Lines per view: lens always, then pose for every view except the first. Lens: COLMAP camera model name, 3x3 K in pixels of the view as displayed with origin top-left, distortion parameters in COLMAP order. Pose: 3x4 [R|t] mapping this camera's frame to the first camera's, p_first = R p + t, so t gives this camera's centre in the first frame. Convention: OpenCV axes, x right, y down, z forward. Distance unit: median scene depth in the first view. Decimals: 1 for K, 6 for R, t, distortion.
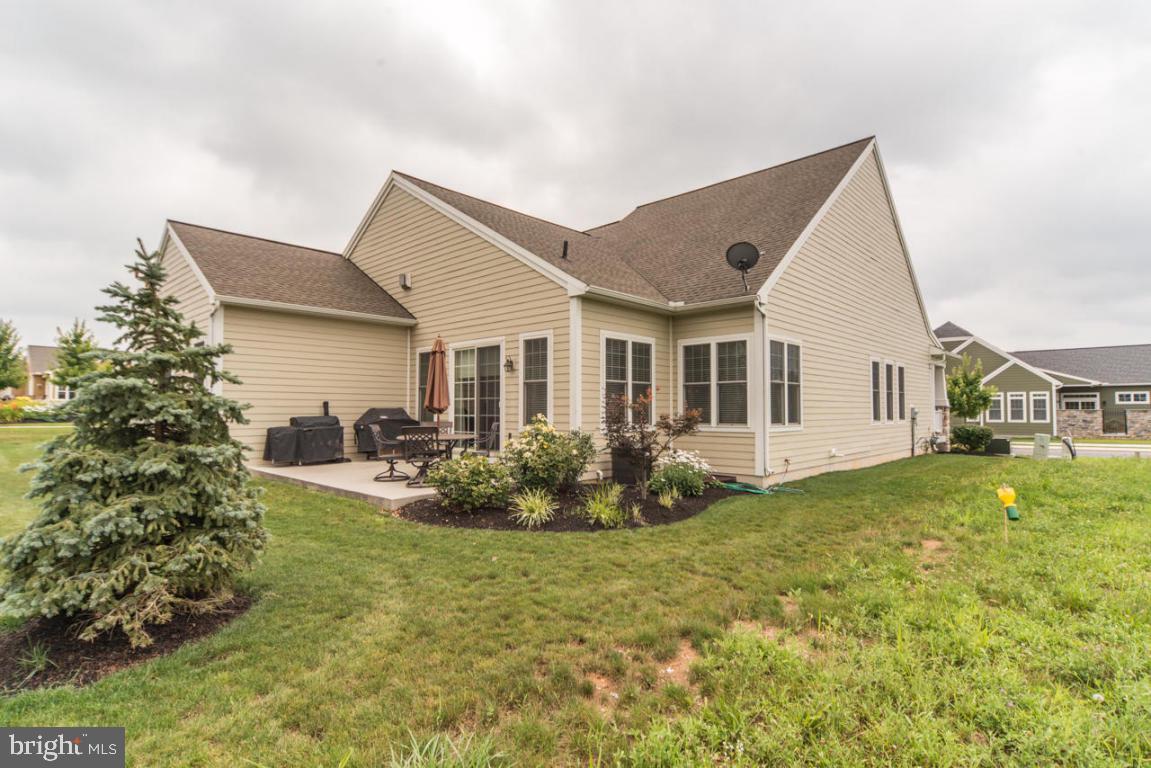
lens RADIAL K [[584.1, 0, 574.7], [0, 584.1, 385.7], [0, 0, 1]] dist [-0.002404, -0.000312]
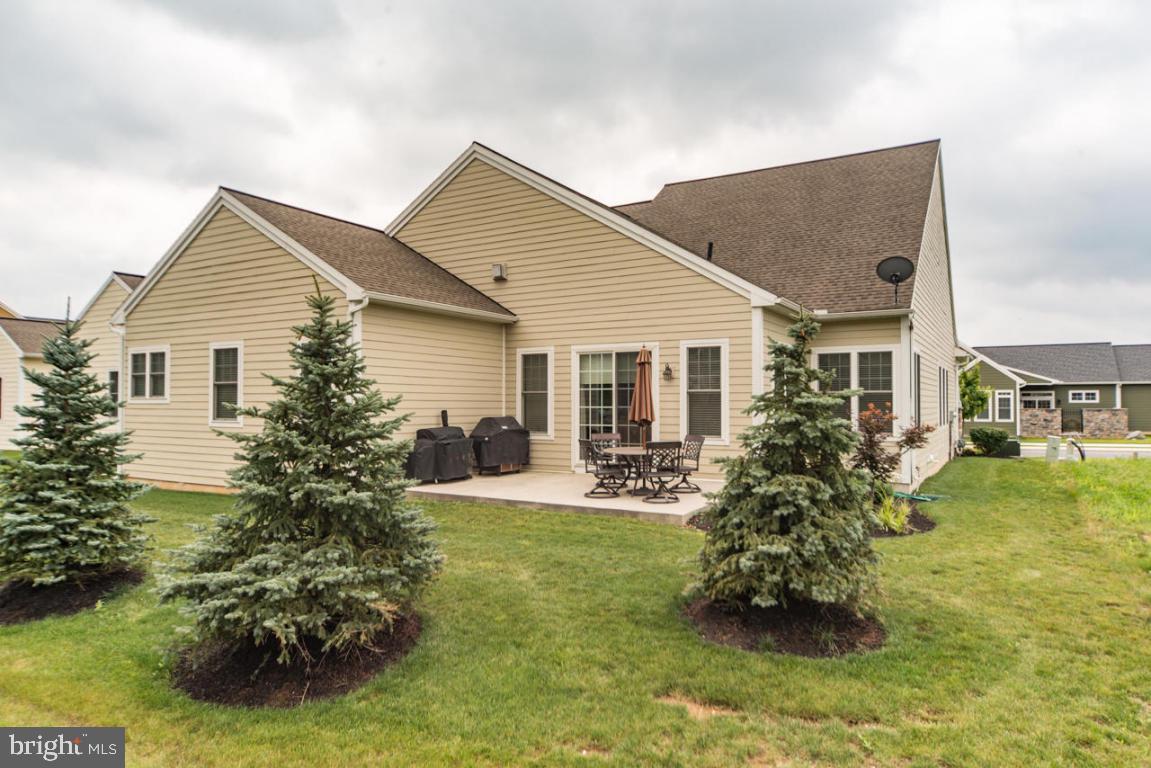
lens RADIAL K [[733.7, 0, 575.3], [0, 733.7, 388.3], [0, 0, 1]] dist [0.002239, 0.000151]
pose [[0.976244, 0.004861, 0.216619, -0.363466], [-0.009582, 0.999739, 0.020750, -0.023885], [-0.216462, -0.022333, 0.976036, -0.093823]]
